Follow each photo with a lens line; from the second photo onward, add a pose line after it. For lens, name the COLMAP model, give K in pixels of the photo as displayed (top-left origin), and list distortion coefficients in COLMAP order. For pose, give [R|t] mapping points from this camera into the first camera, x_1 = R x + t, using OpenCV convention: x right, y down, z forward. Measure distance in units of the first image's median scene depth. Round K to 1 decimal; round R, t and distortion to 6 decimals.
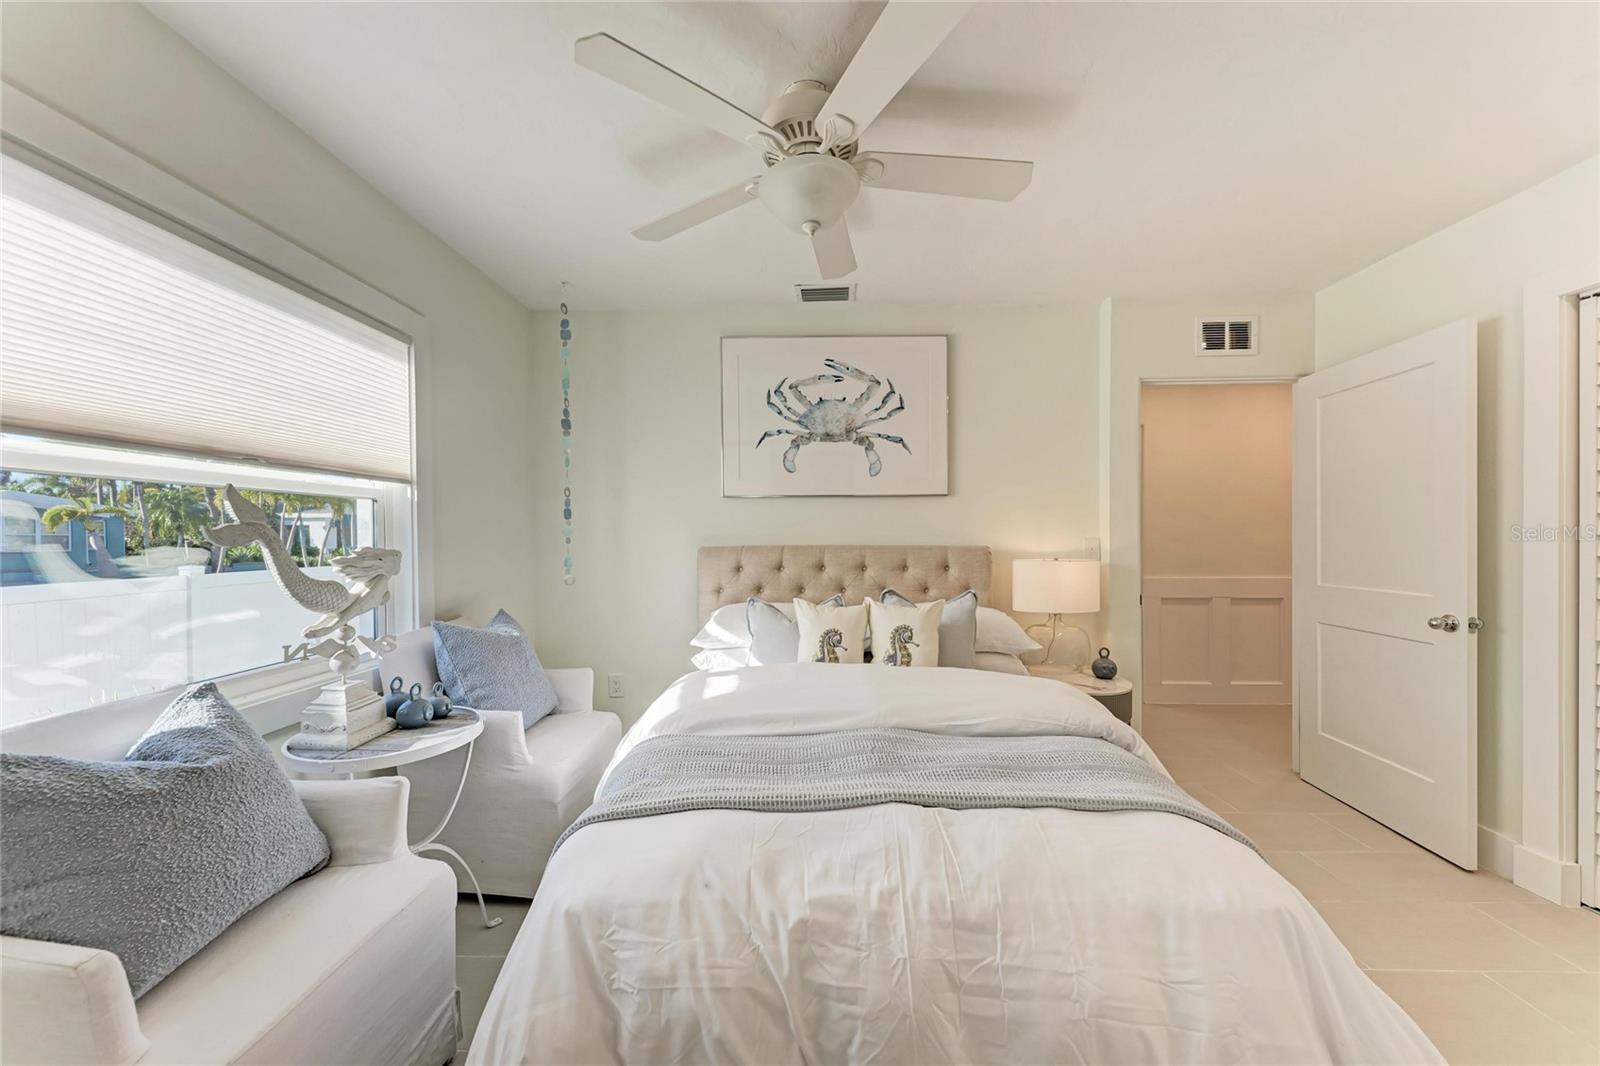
lens RADIAL K [[561.8, 0, 814.3], [0, 561.8, 537.3], [0, 0, 1]] dist [0.010123, 0.000008]
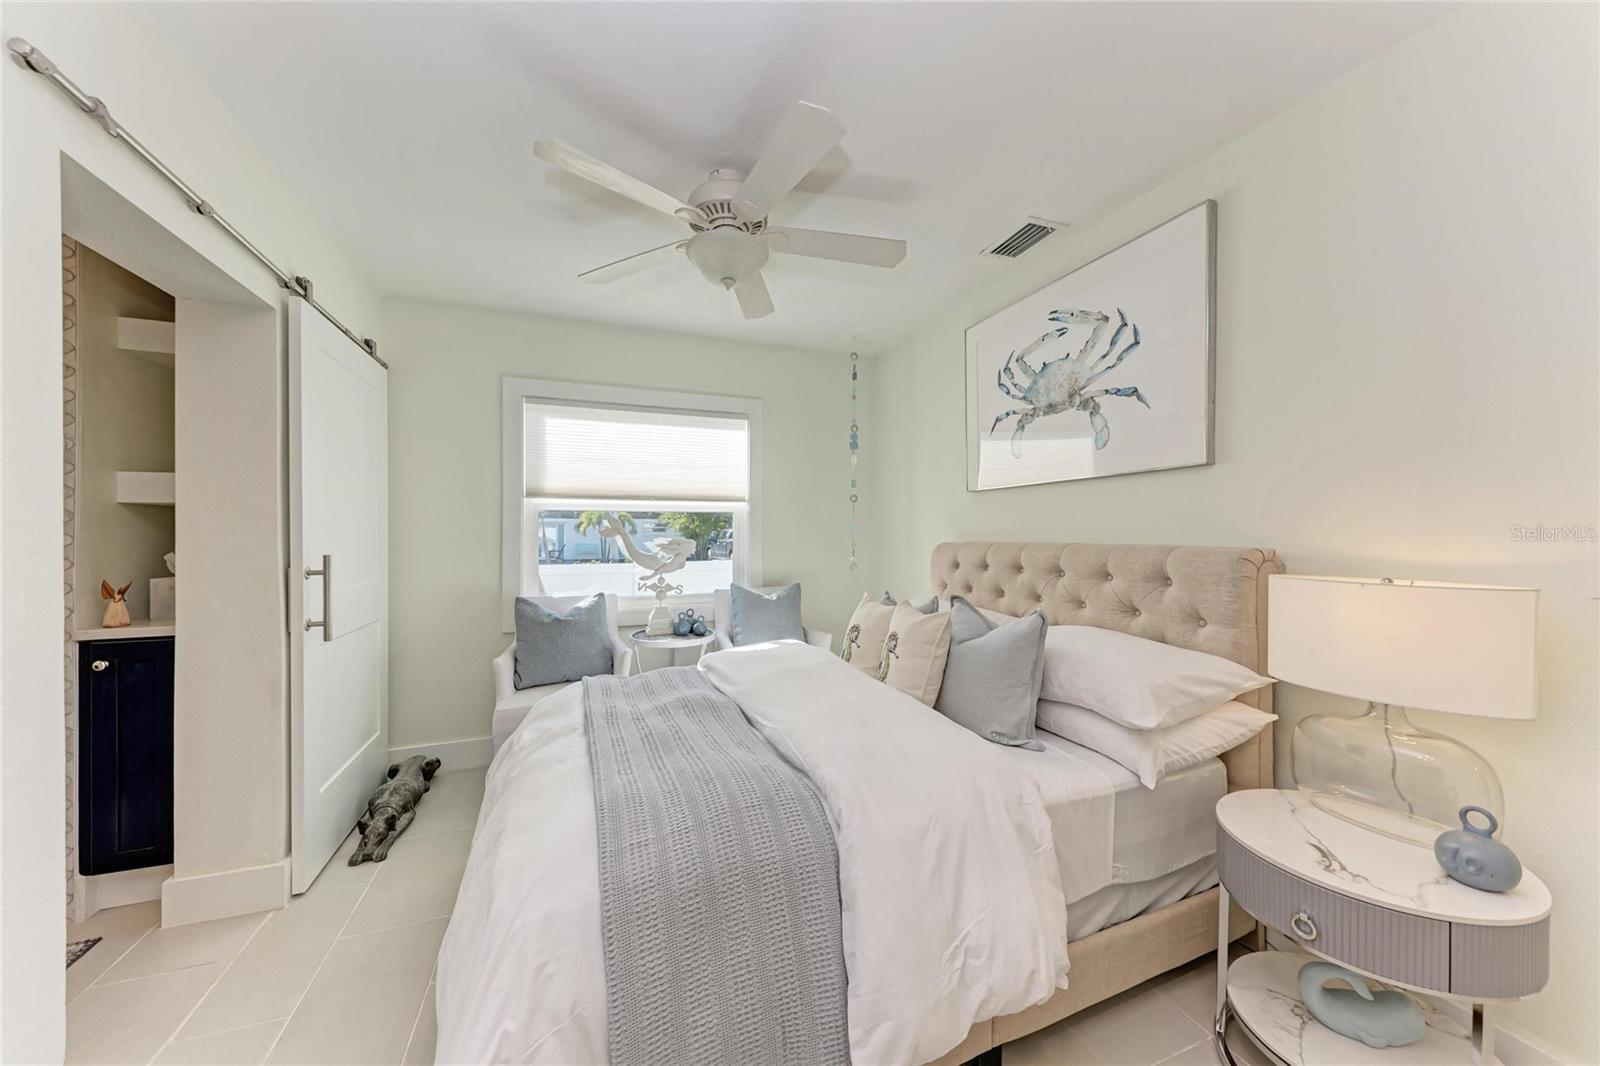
lens RADIAL K [[561.8, 0, 814.3], [0, 561.8, 537.3], [0, 0, 1]] dist [0.010123, 0.000008]
pose [[0.393322, 0.004253, -0.919391, 0.634135], [-0.002042, 0.999991, 0.003752, 0.003736], [0.919398, 0.000402, 0.393328, 0.370641]]
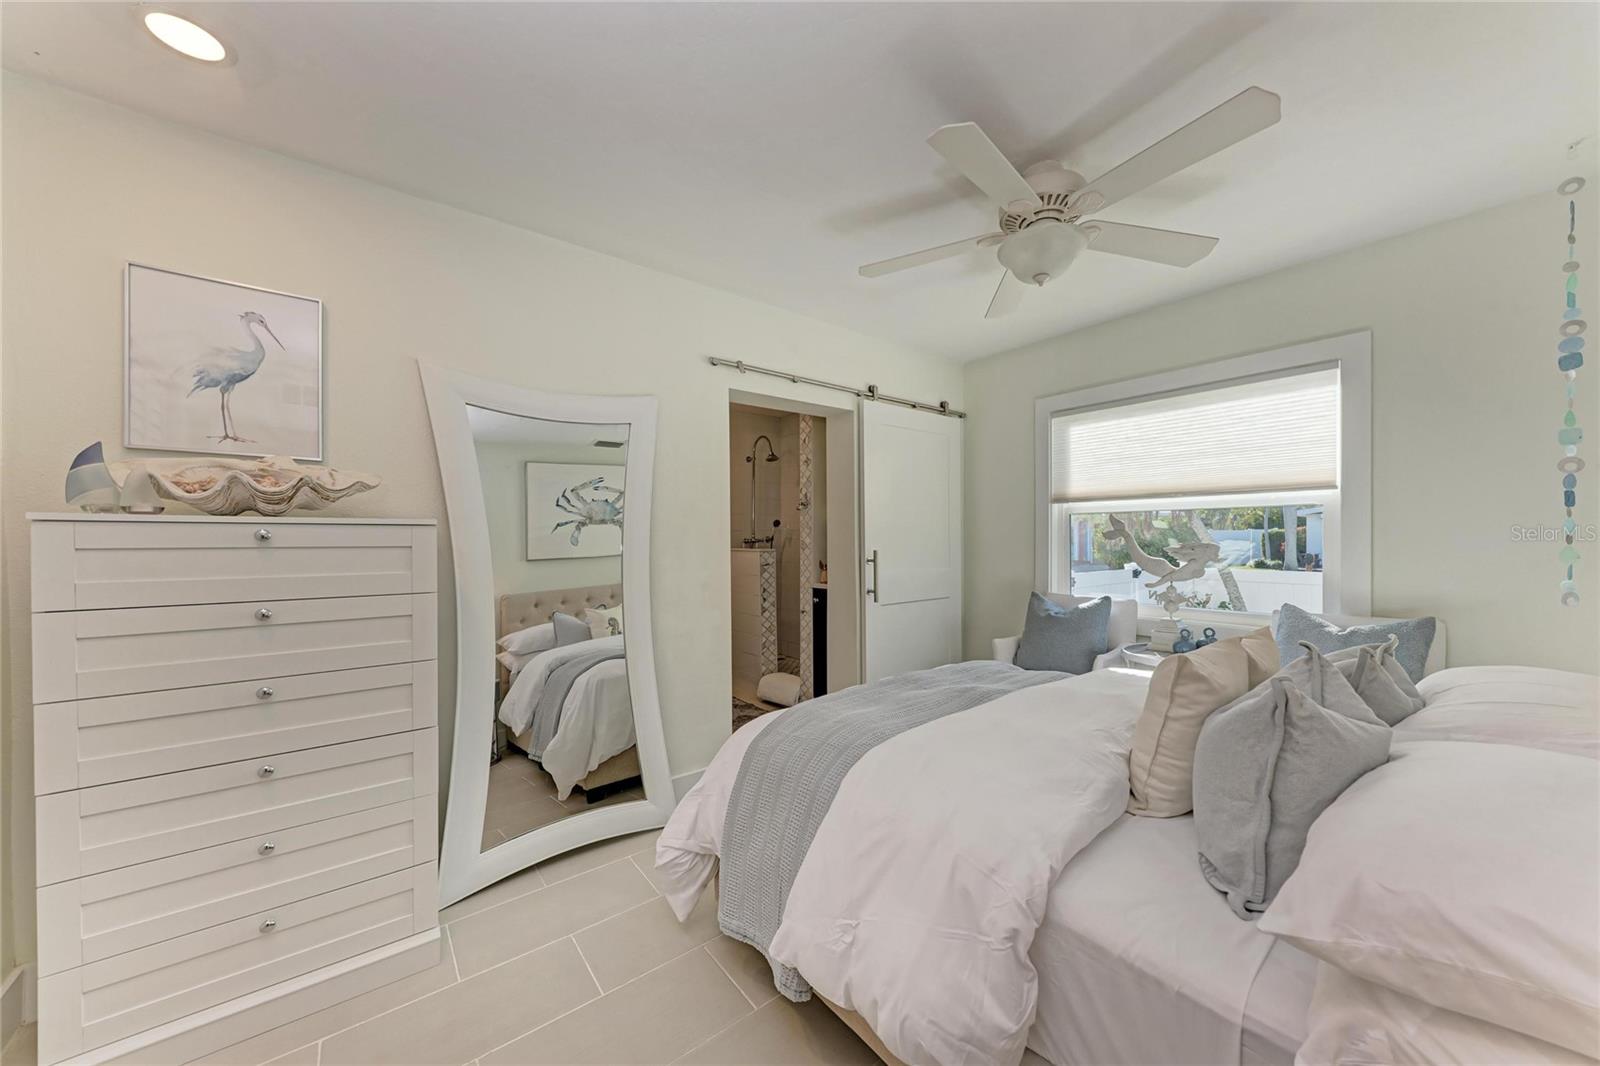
lens RADIAL K [[569.9, 0, 798.6], [0, 569.9, 540.9], [0, 0, 1]] dist [0.010341, -0.000034]
pose [[-0.777347, 0.008760, -0.629011, 0.612741], [0.003571, 0.999948, 0.009513, -0.001003], [0.629062, 0.005149, -0.777338, 0.856869]]
